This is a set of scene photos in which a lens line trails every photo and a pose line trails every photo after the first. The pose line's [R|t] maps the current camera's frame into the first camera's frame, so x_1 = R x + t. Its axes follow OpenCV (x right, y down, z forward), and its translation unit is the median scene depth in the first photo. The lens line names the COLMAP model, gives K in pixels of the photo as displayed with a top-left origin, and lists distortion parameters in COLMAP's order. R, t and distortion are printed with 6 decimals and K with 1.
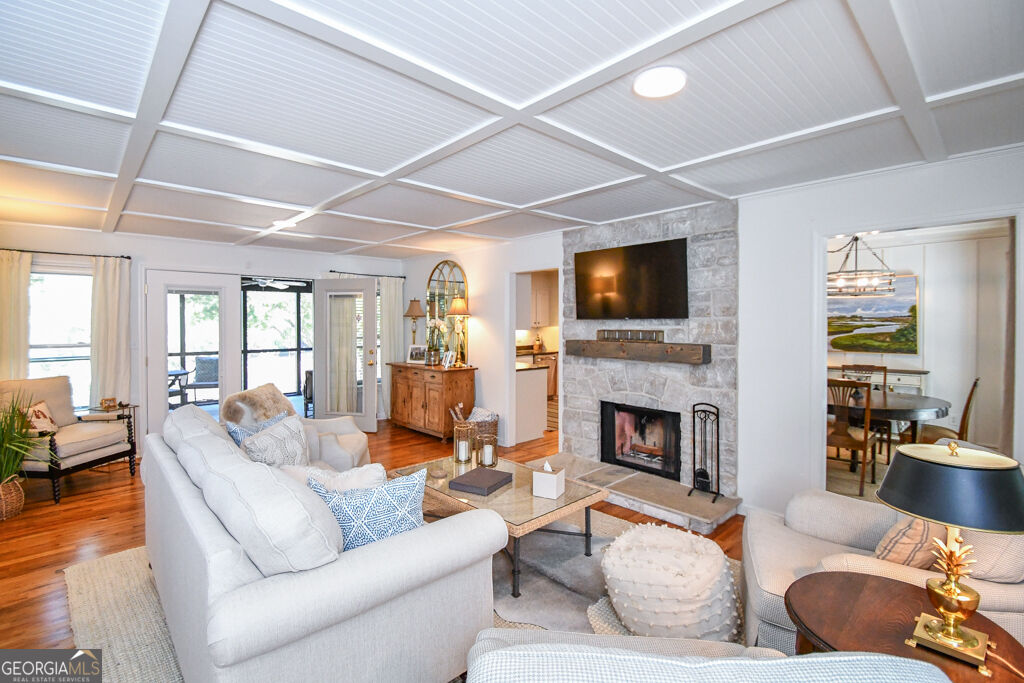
lens RADIAL K [[467.9, 0, 516.7], [0, 467.9, 332.3], [0, 0, 1]] dist [0.012201, -0.013909]
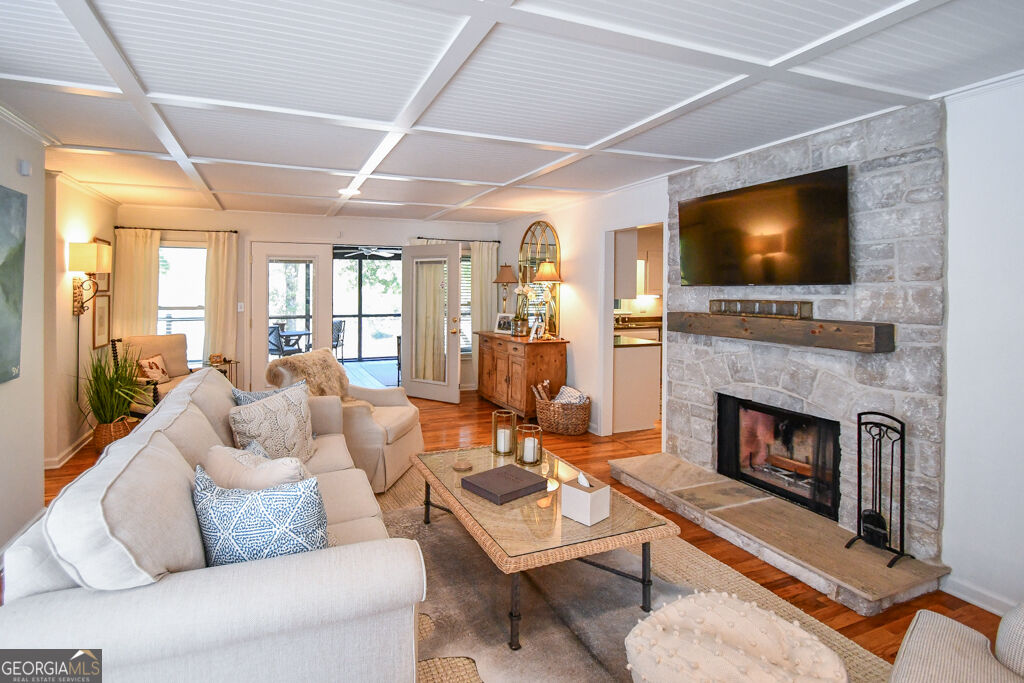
lens RADIAL K [[483.0, 0, 446.5], [0, 483.0, 296.3], [0, 0, 1]] dist [0.018459, -0.013698]
pose [[0.916086, 0.008691, -0.400888, 0.101186], [-0.011681, 0.999919, -0.005014, -0.001904], [0.400812, 0.009276, 0.916113, 0.110384]]
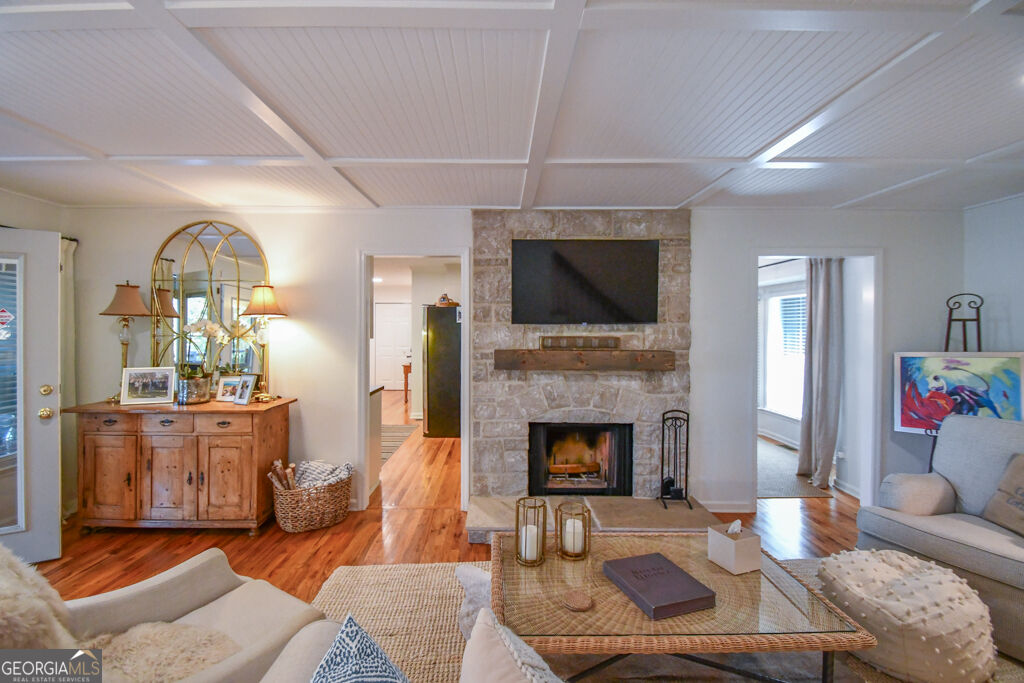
lens RADIAL K [[467.9, 0, 516.7], [0, 467.9, 332.3], [0, 0, 1]] dist [0.012201, -0.013909]
pose [[0.685159, -0.002255, 0.728390, -0.484620], [0.011757, 0.999899, -0.007964, -0.007507], [-0.728298, 0.014021, 0.685117, 0.499506]]
